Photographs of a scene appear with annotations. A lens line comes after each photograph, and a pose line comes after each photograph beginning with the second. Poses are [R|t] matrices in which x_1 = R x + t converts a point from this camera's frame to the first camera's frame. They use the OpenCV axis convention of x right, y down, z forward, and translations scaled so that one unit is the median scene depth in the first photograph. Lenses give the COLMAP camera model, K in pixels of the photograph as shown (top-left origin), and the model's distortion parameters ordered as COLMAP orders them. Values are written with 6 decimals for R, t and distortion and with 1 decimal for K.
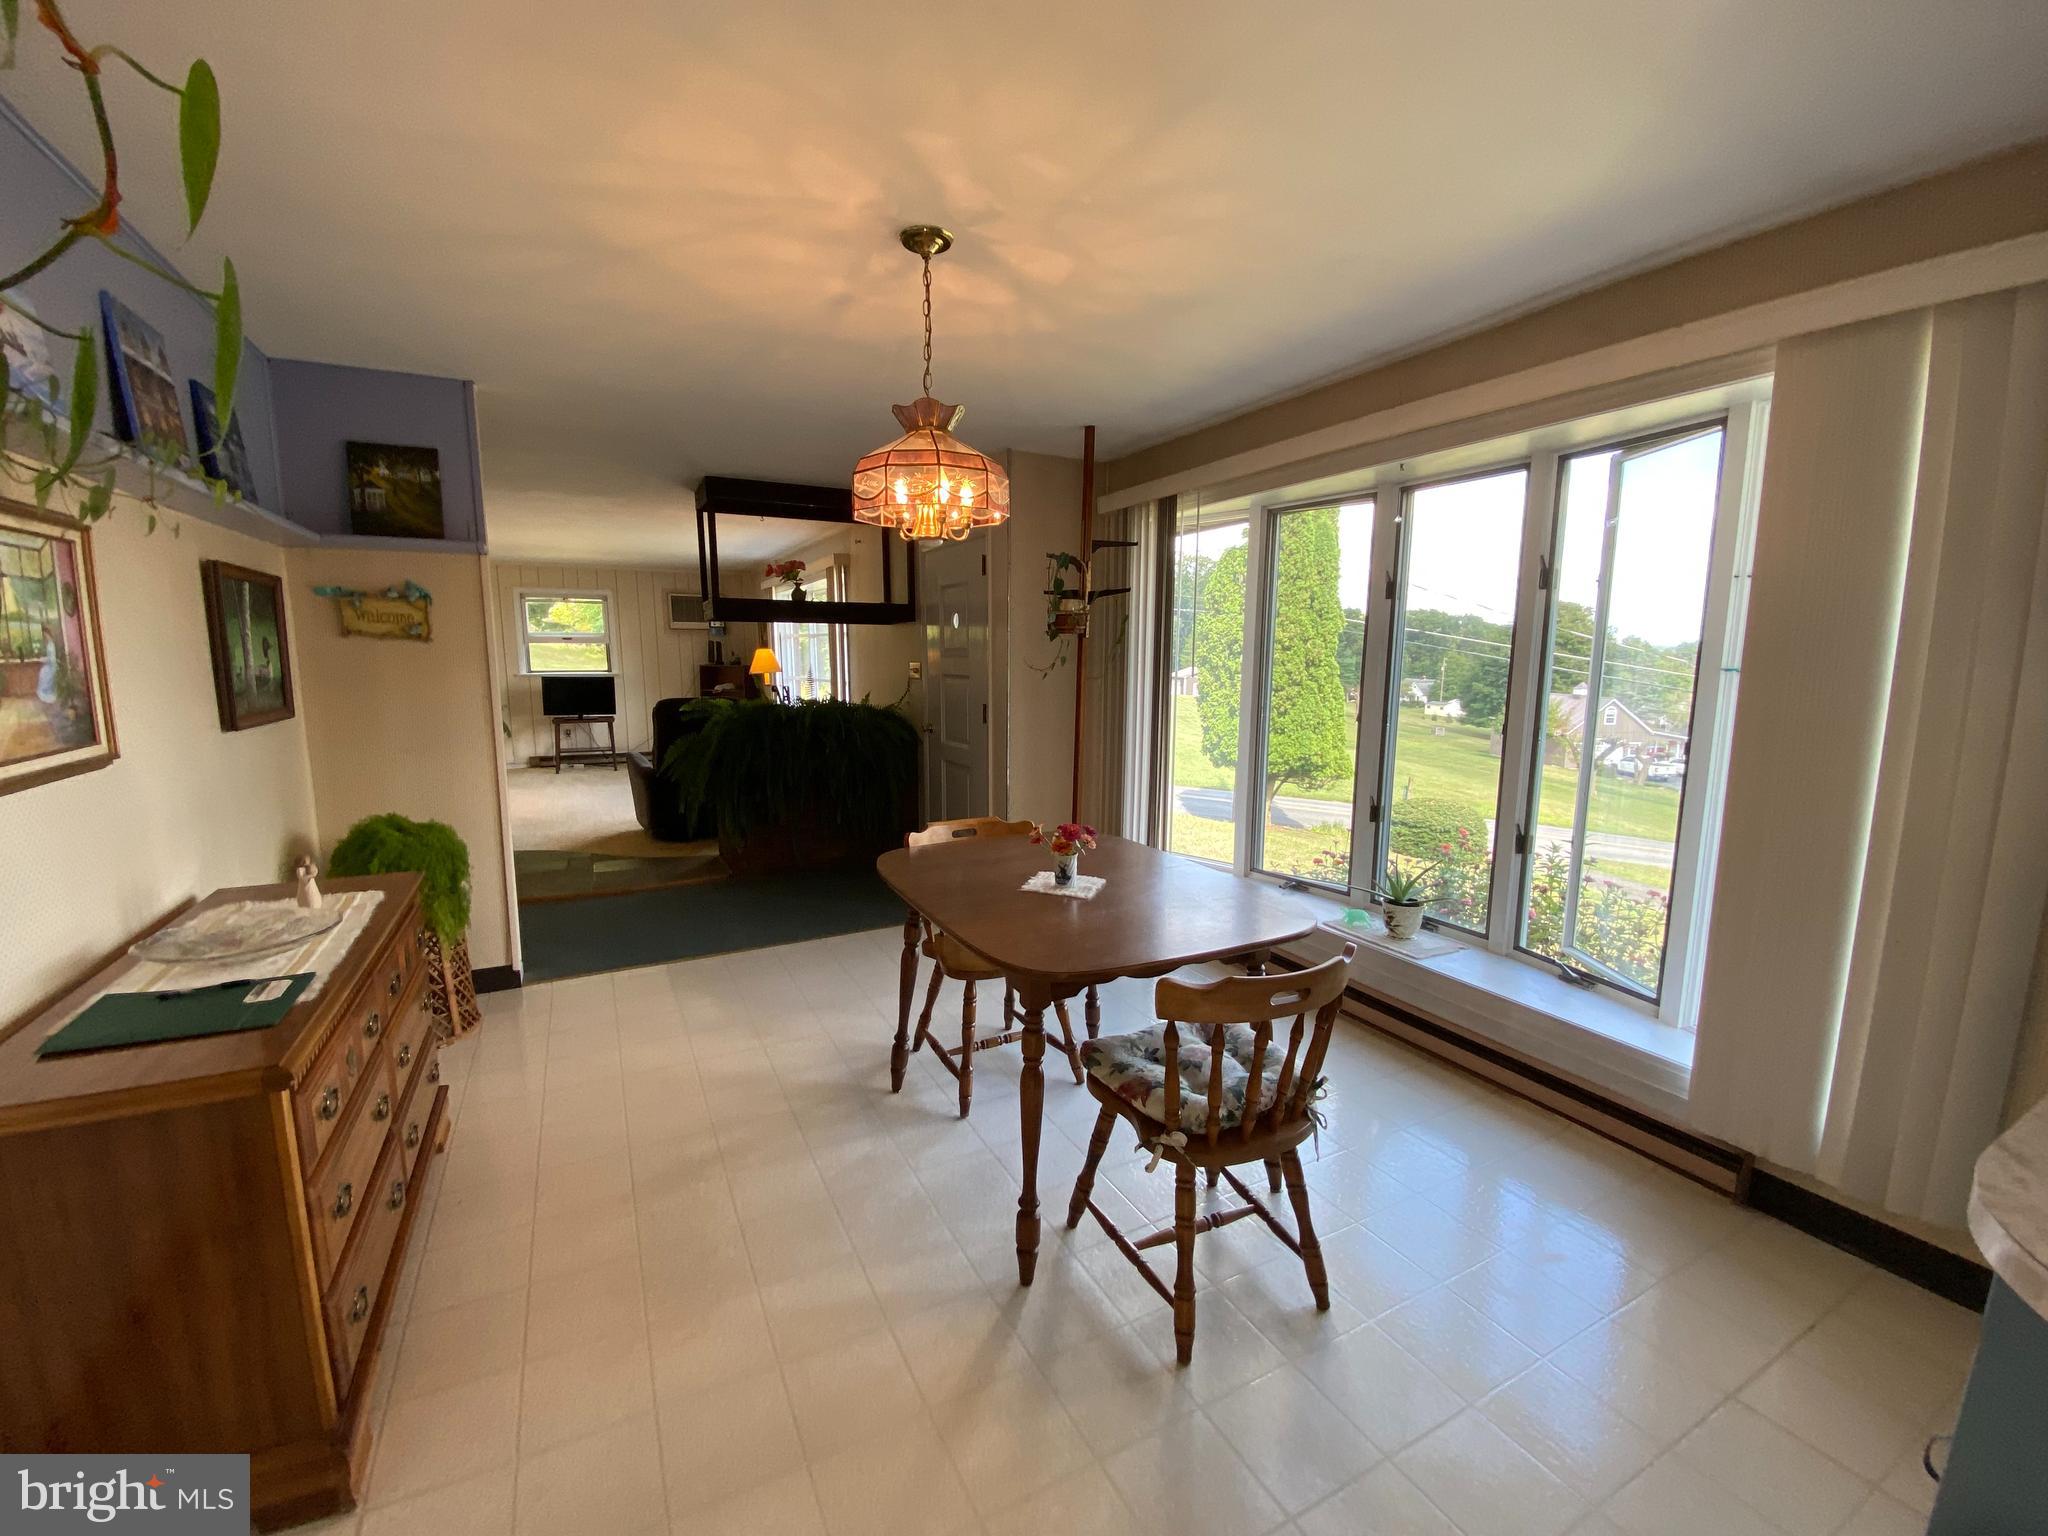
lens RADIAL K [[853.8, 0, 1010.4], [0, 853.8, 782.7], [0, 0, 1]] dist [0.042403, -0.031514]
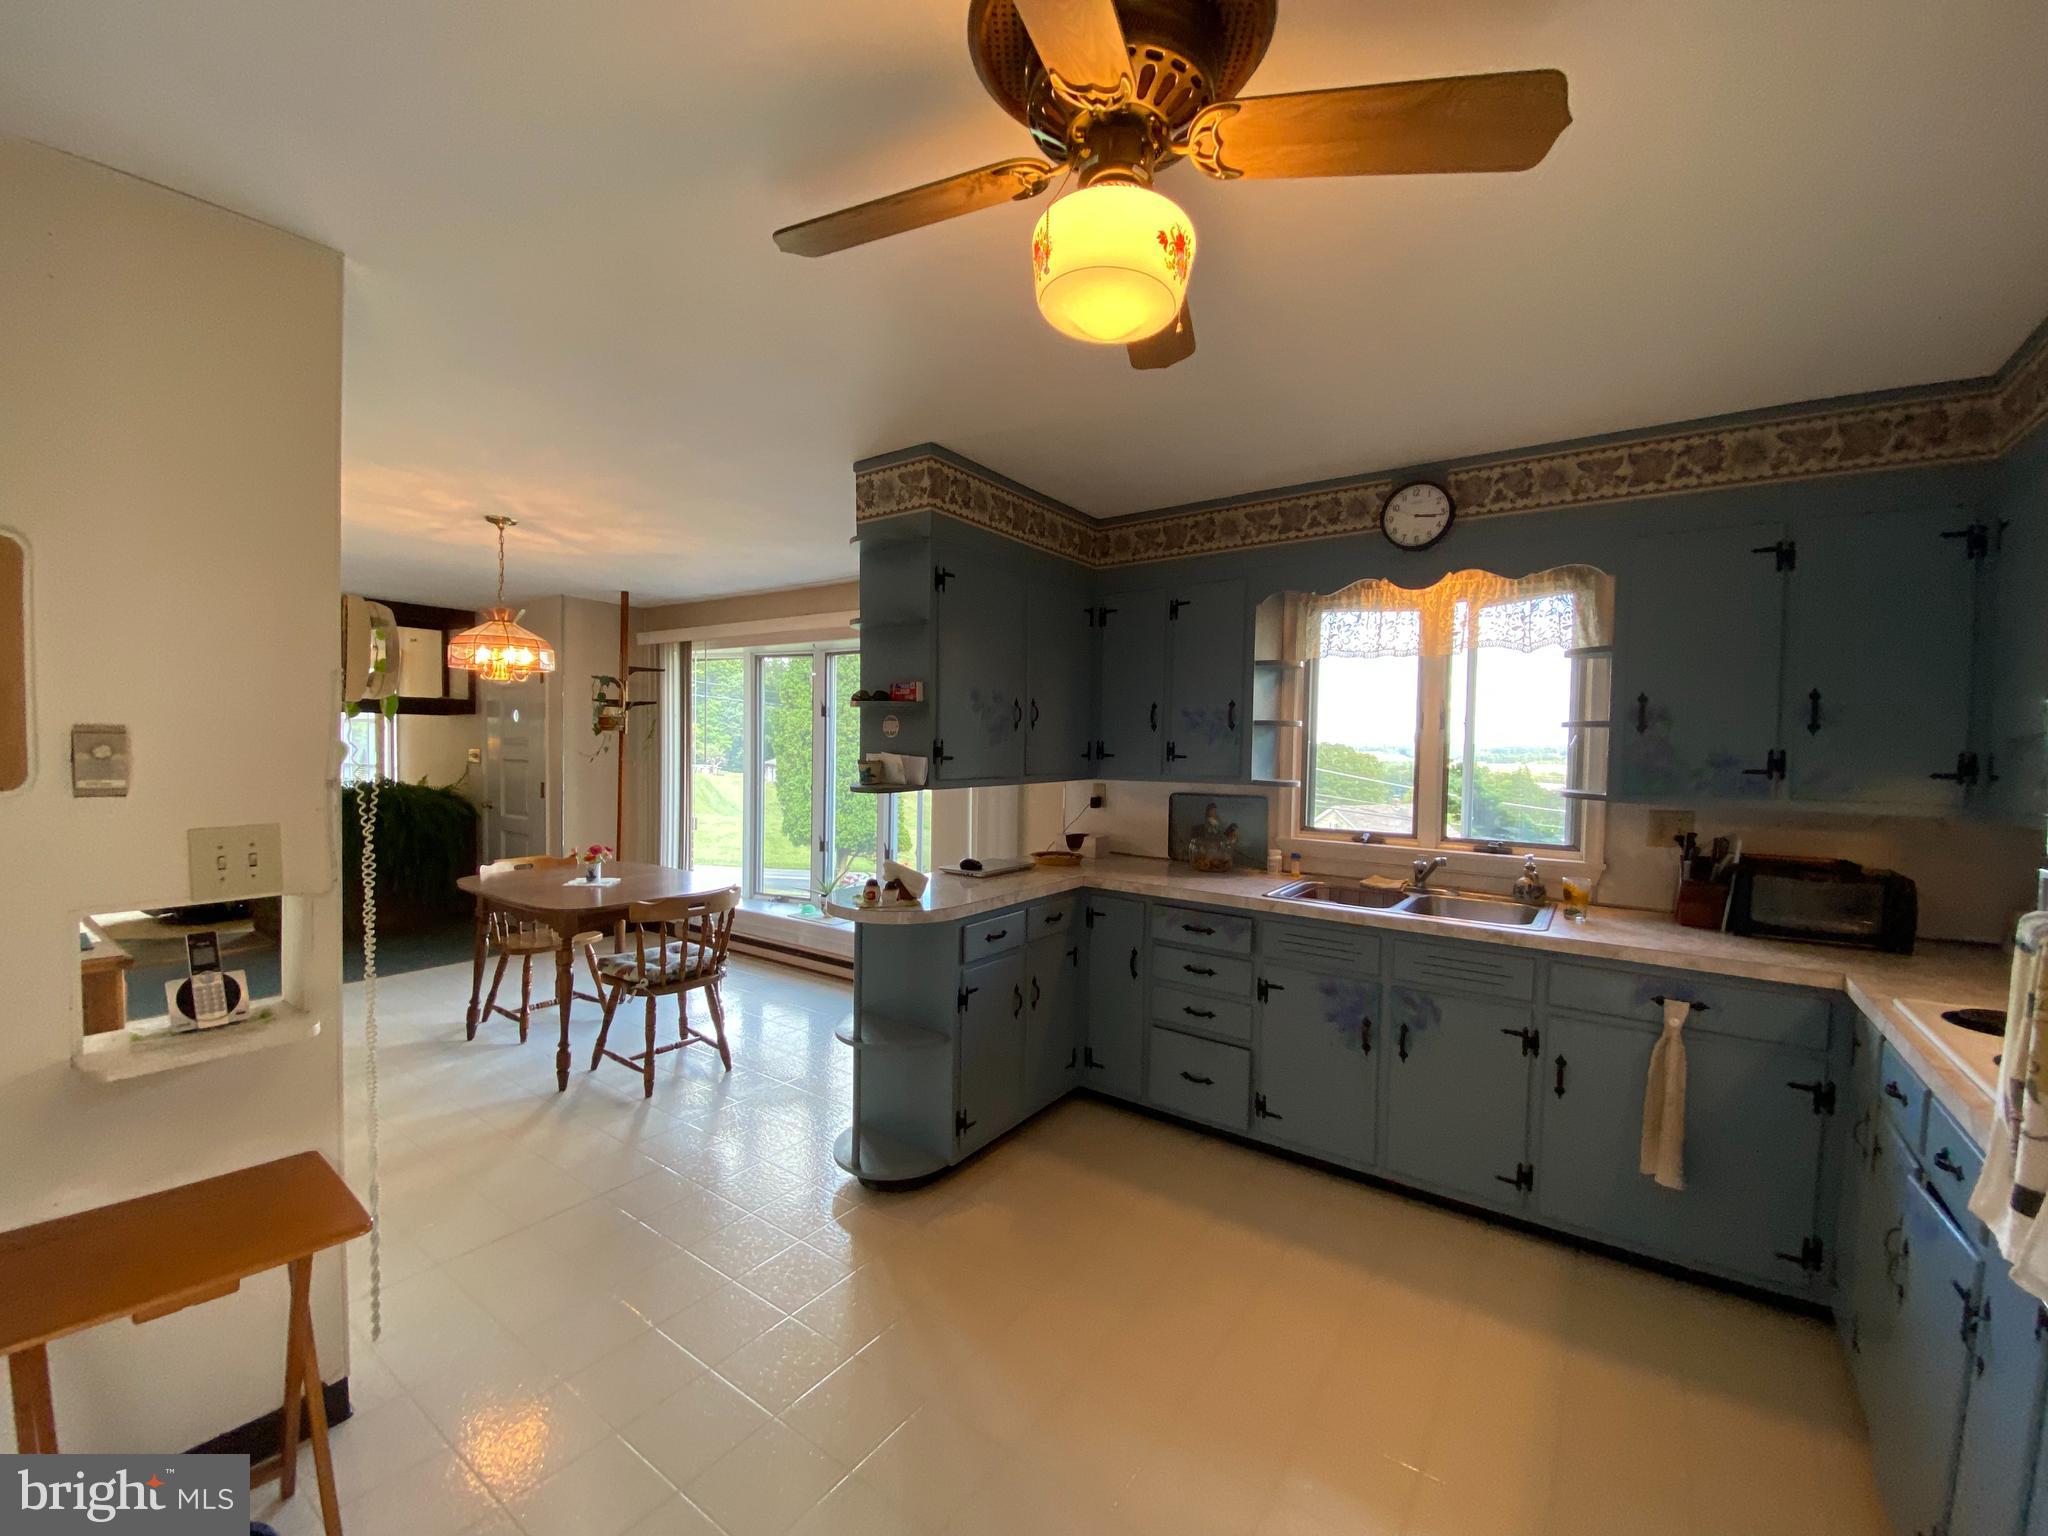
lens RADIAL K [[789.2, 0, 1001.7], [0, 789.2, 772.7], [0, 0, 1]] dist [0.001477, -0.016247]
pose [[0.881648, -0.002311, 0.471902, 0.034429], [0.054792, 0.993726, -0.097500, 0.082472], [-0.468716, 0.111817, 0.876243, -0.634389]]
